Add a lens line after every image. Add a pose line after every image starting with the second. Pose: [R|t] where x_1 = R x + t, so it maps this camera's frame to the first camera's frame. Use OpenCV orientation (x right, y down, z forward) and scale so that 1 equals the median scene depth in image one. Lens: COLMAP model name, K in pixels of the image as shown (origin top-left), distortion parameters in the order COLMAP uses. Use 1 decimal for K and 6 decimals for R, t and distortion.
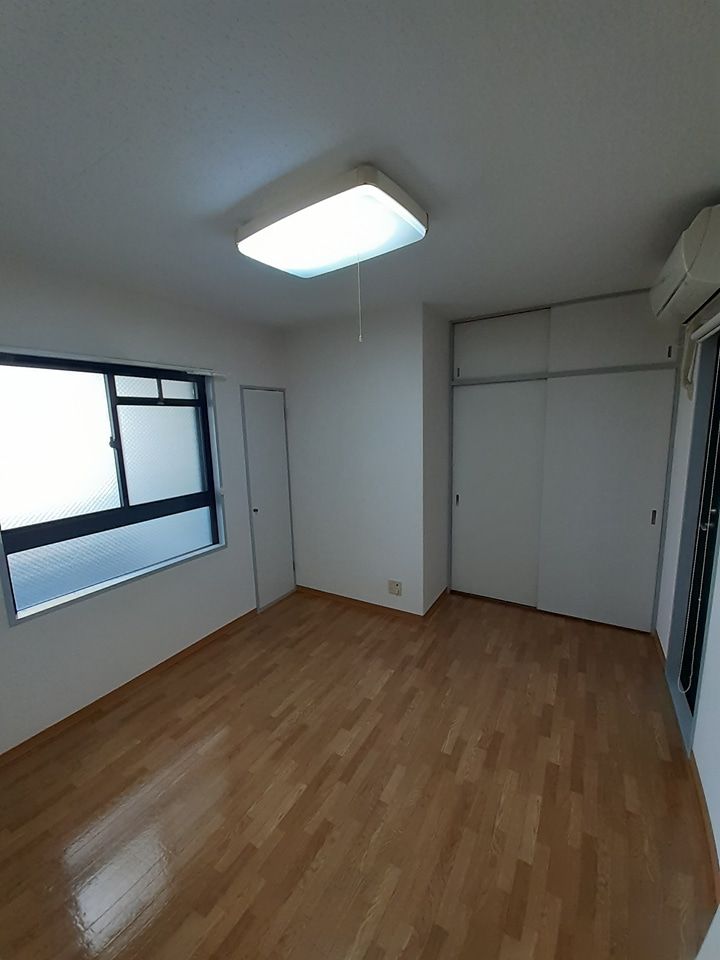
lens RADIAL K [[378.0, 0, 360.0], [0, 378.0, 480.0], [0, 0, 1]] dist [-0.020509, -0.005592]
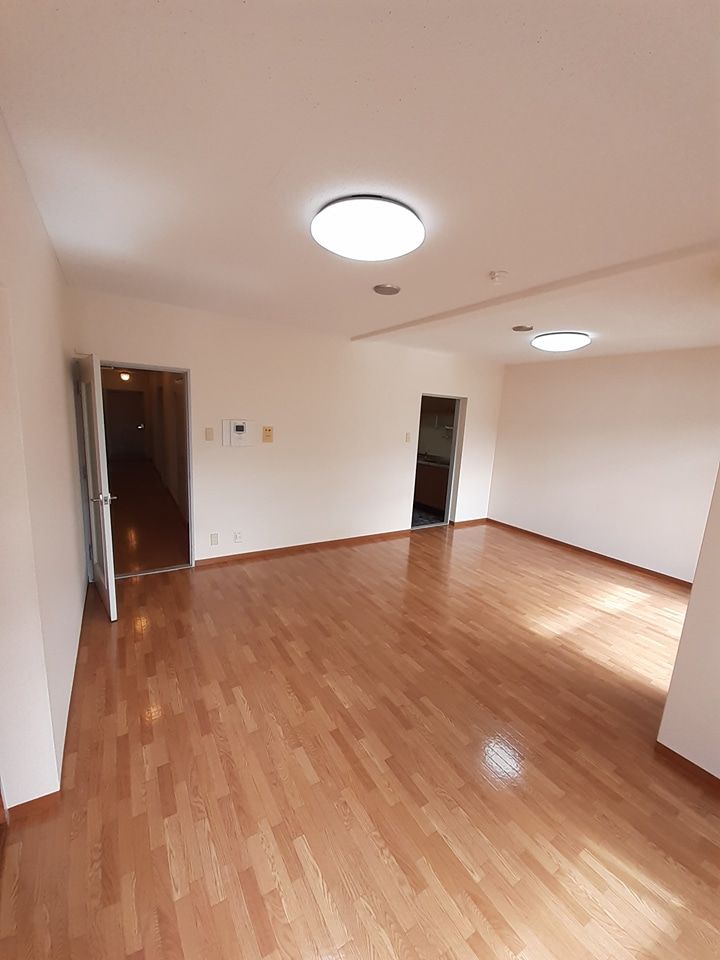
lens RADIAL K [[382.3, 0, 360.0], [0, 382.3, 480.0], [0, 0, 1]] dist [0.000546, -0.010997]
pose [[-0.465142, 0.163855, -0.869939, 0.817818], [-0.173639, 0.946742, 0.271163, -0.242105], [0.868039, 0.277185, -0.411918, 1.365764]]
